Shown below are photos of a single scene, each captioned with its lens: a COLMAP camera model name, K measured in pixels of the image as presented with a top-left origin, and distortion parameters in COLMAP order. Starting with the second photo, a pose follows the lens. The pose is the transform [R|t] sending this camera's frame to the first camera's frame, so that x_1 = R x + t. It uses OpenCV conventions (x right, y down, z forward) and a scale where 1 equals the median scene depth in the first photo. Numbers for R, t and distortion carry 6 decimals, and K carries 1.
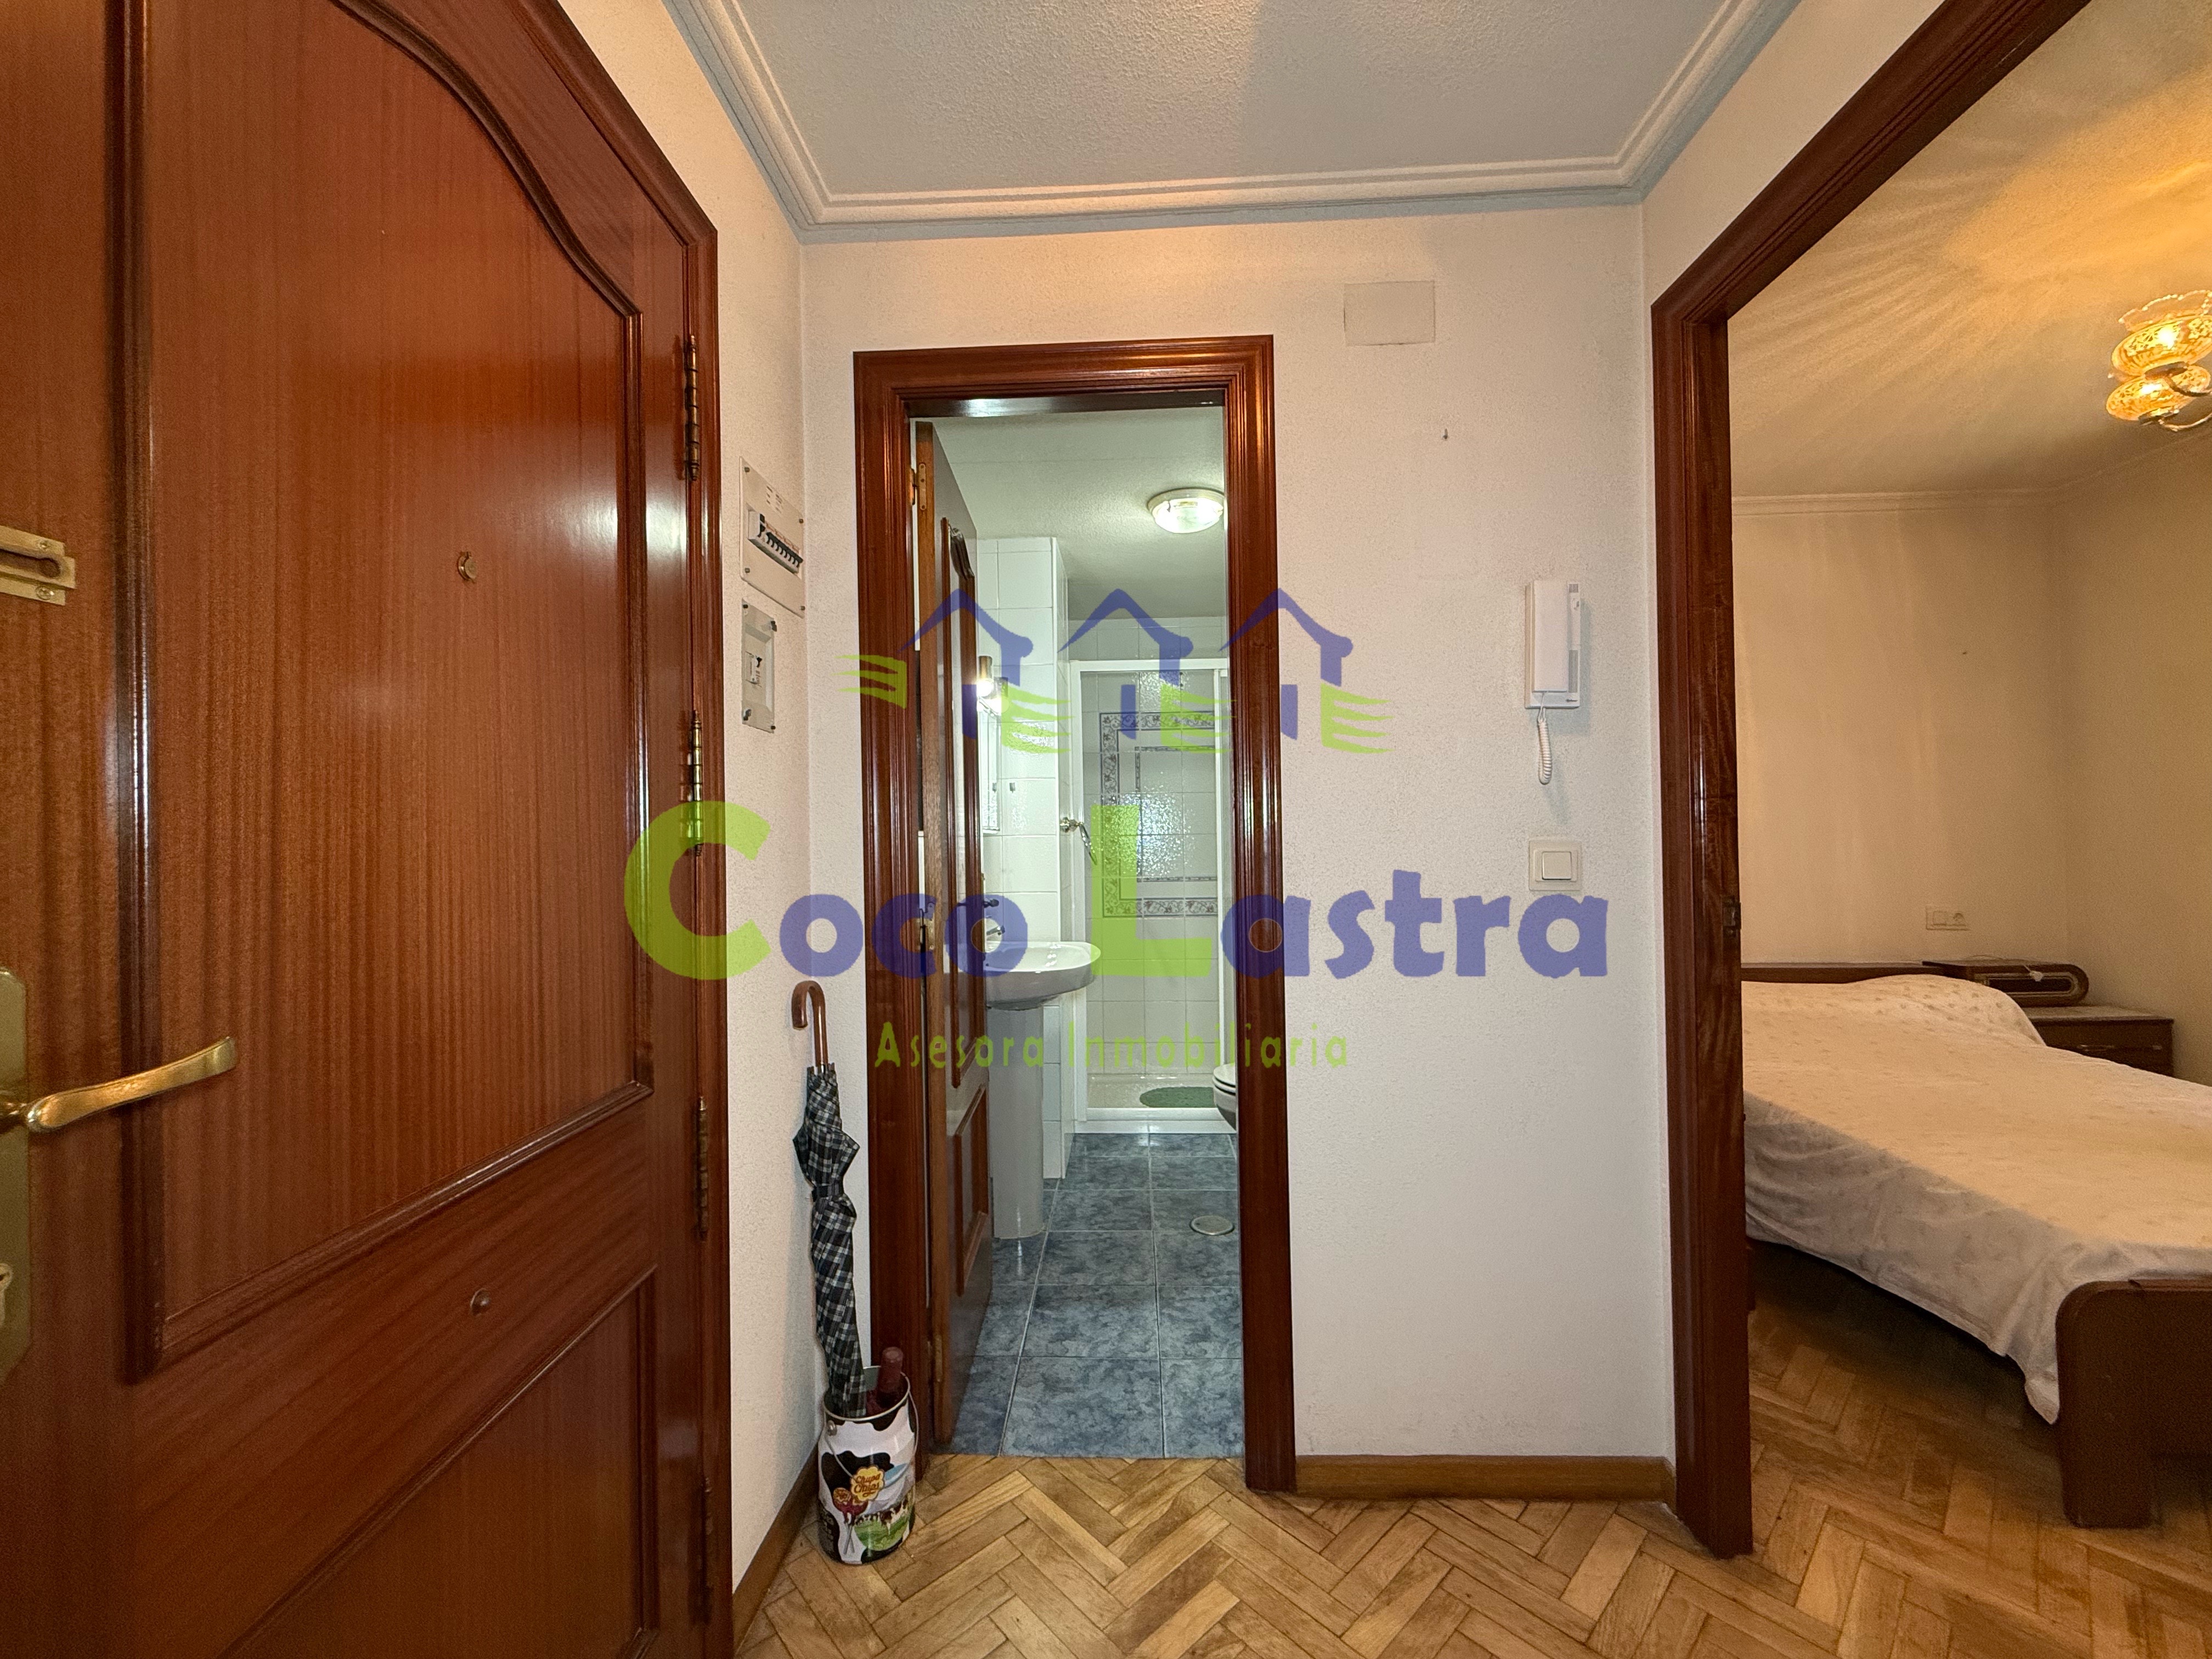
lens RADIAL K [[878.8, 0, 1094.2], [0, 878.8, 832.0], [0, 0, 1]] dist [-0.001163, 0.000175]
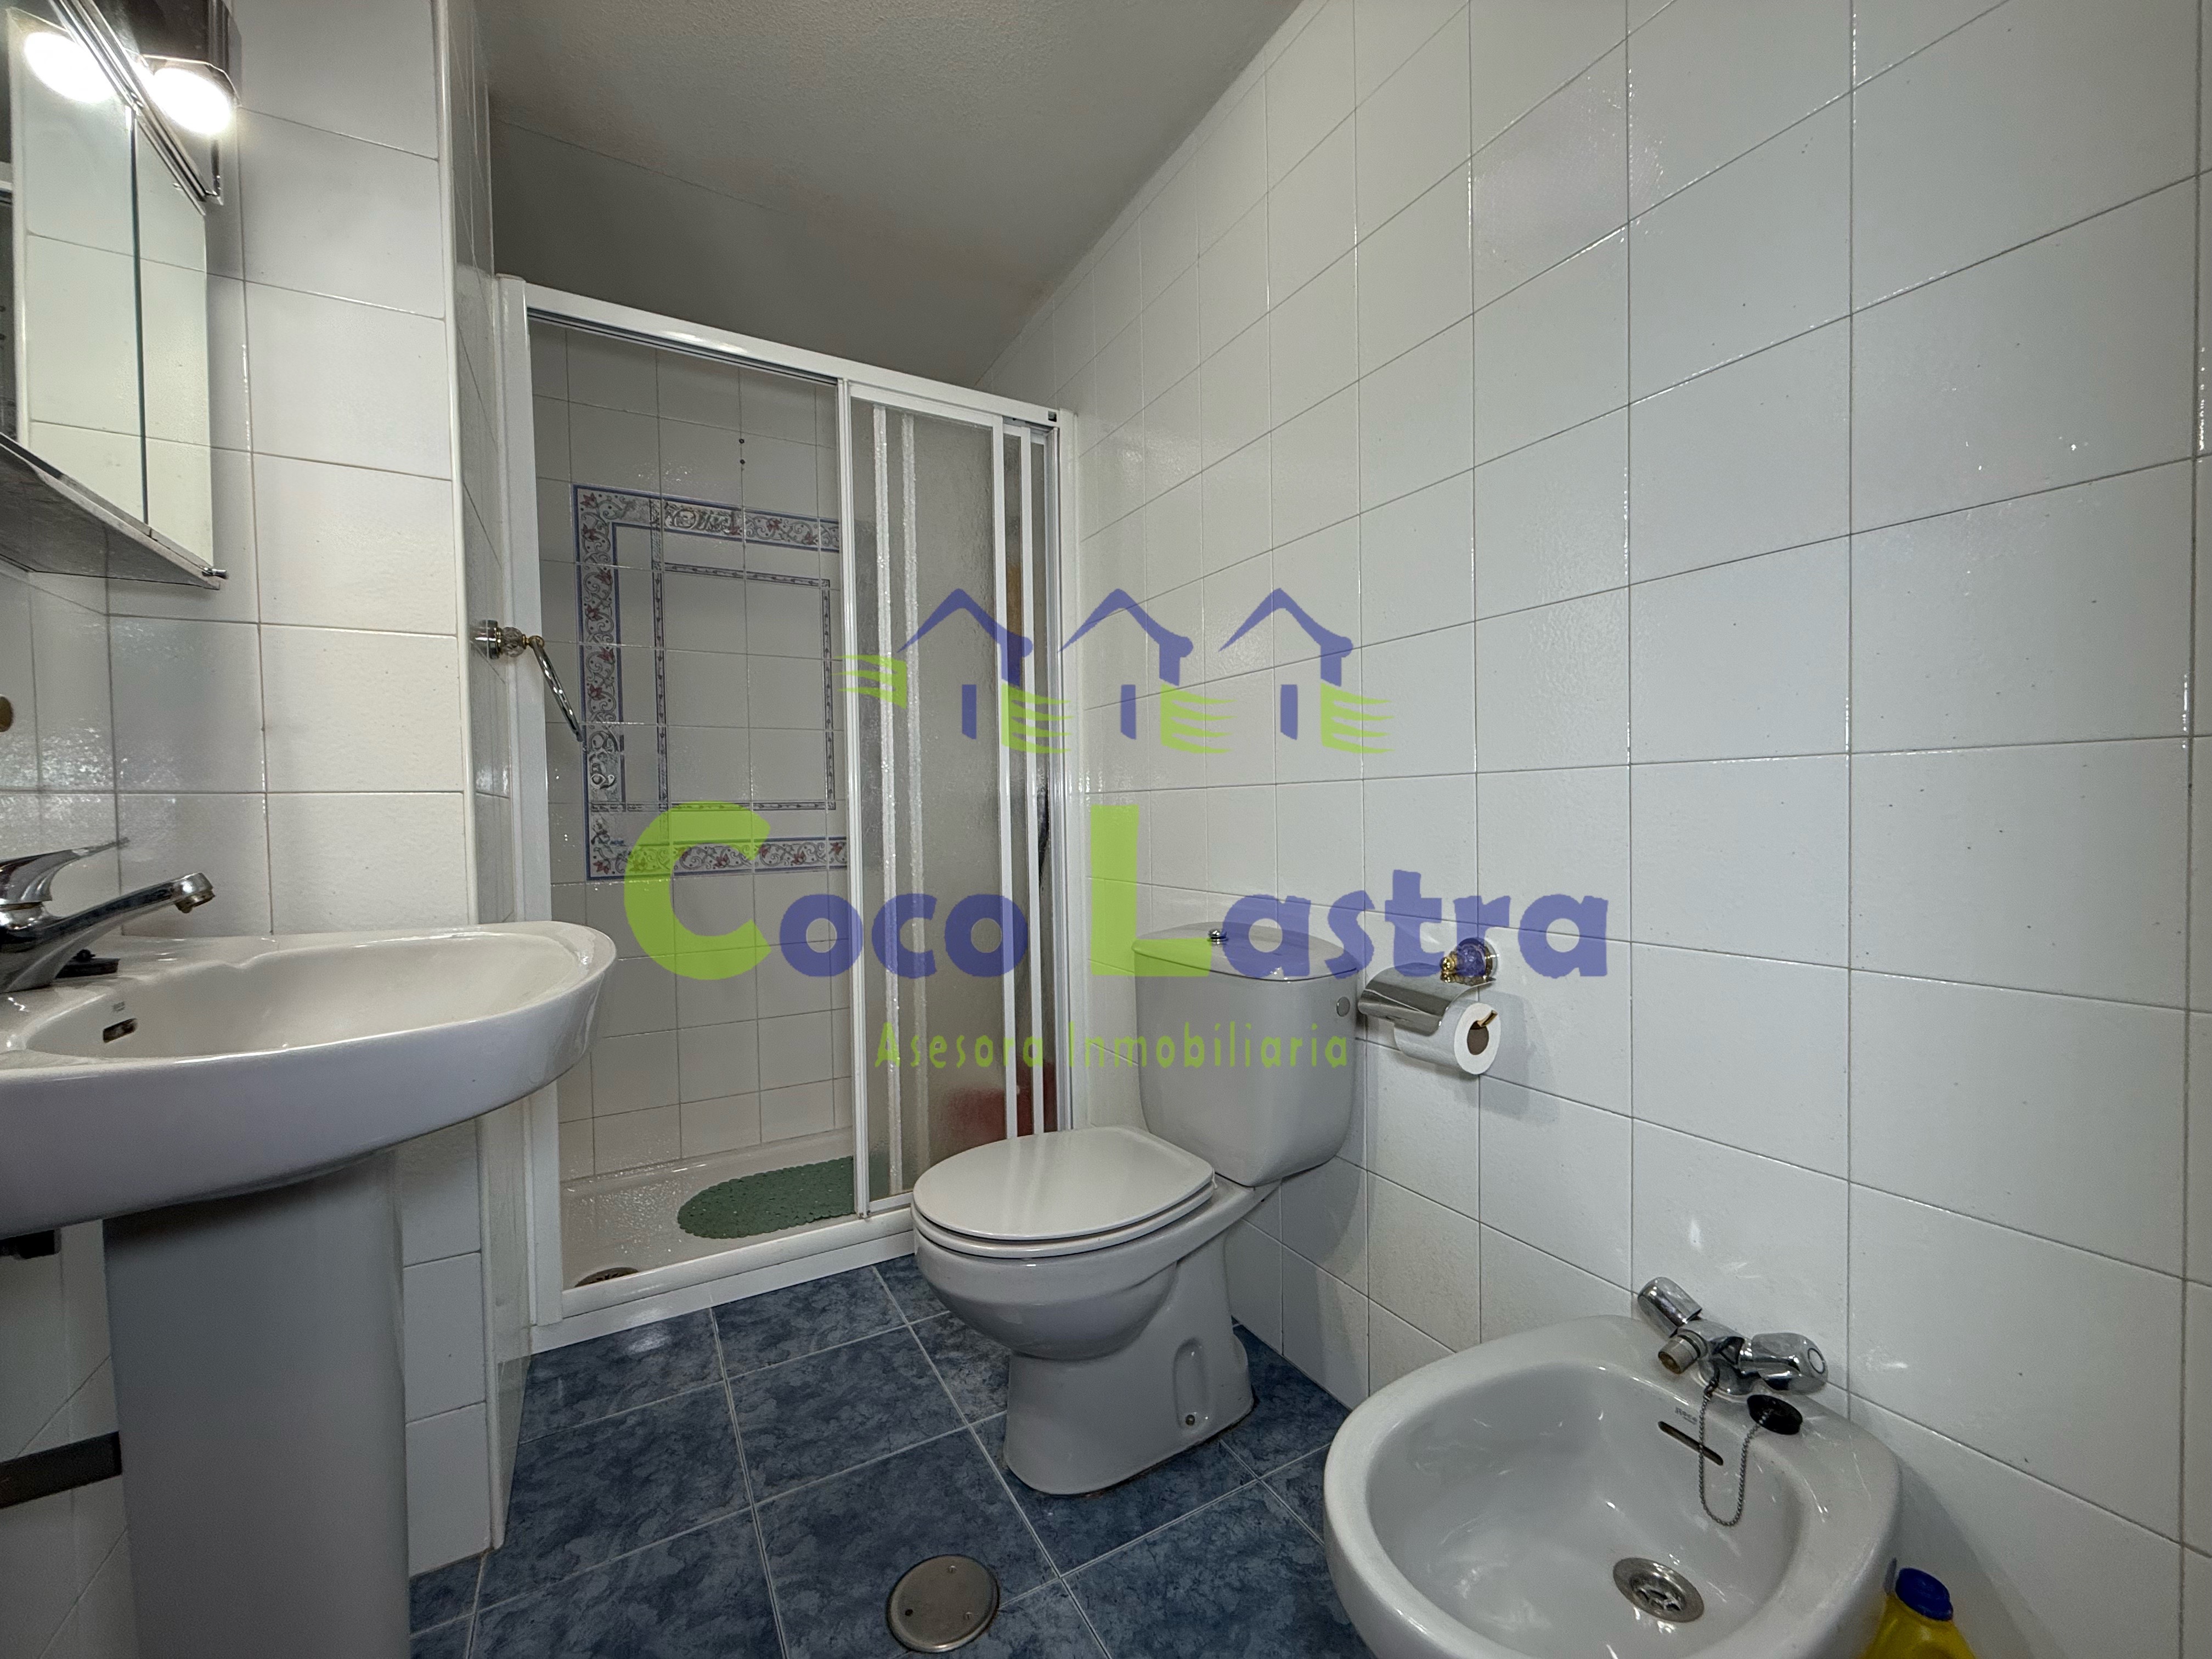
lens RADIAL K [[878.8, 0, 1101.8], [0, 878.8, 827.8], [0, 0, 1]] dist [-0.001163, 0.000175]
pose [[0.849056, -0.016396, 0.528048, -0.008103], [0.002798, 0.999644, 0.026541, 0.067969], [-0.528295, -0.021057, 0.848800, 0.510935]]
